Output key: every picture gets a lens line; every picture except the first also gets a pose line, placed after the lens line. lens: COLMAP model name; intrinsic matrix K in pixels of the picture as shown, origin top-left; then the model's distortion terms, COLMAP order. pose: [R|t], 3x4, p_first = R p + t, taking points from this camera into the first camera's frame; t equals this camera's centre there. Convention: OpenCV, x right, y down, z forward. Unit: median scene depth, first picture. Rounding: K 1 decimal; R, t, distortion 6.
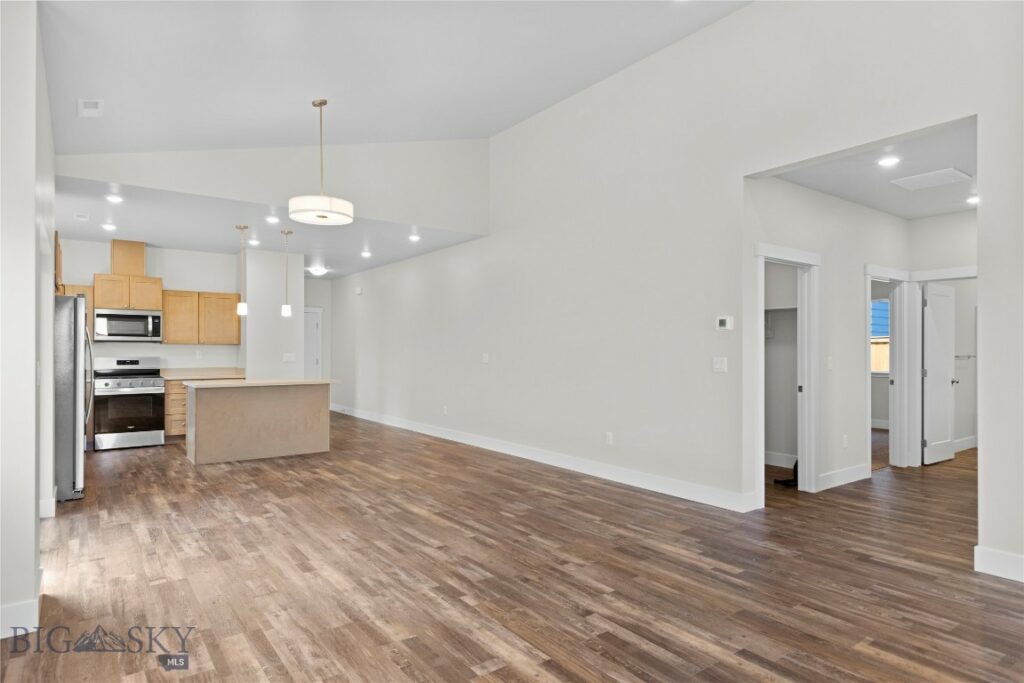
lens RADIAL K [[581.2, 0, 511.0], [0, 581.2, 346.5], [0, 0, 1]] dist [-0.001300, -0.000215]
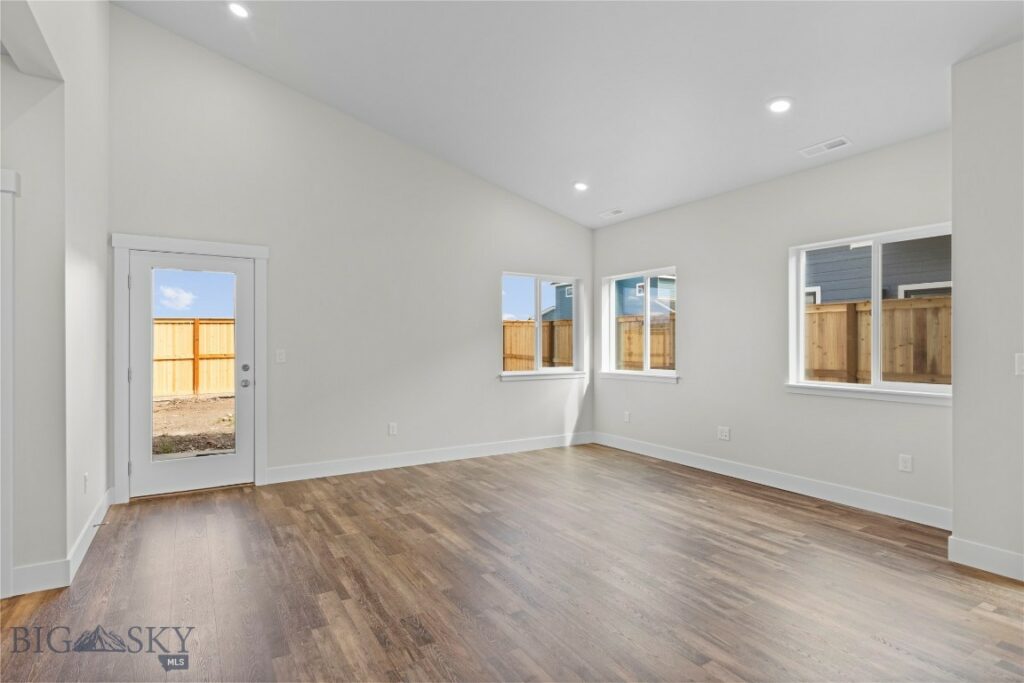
lens RADIAL K [[527.2, 0, 512.2], [0, 527.2, 340.7], [0, 0, 1]] dist [0.000806, -0.000078]
pose [[-0.995763, -0.000385, 0.091956, 0.038304], [-0.001171, 0.999963, -0.008496, 0.010508], [-0.091949, -0.008568, -0.995727, 1.976794]]
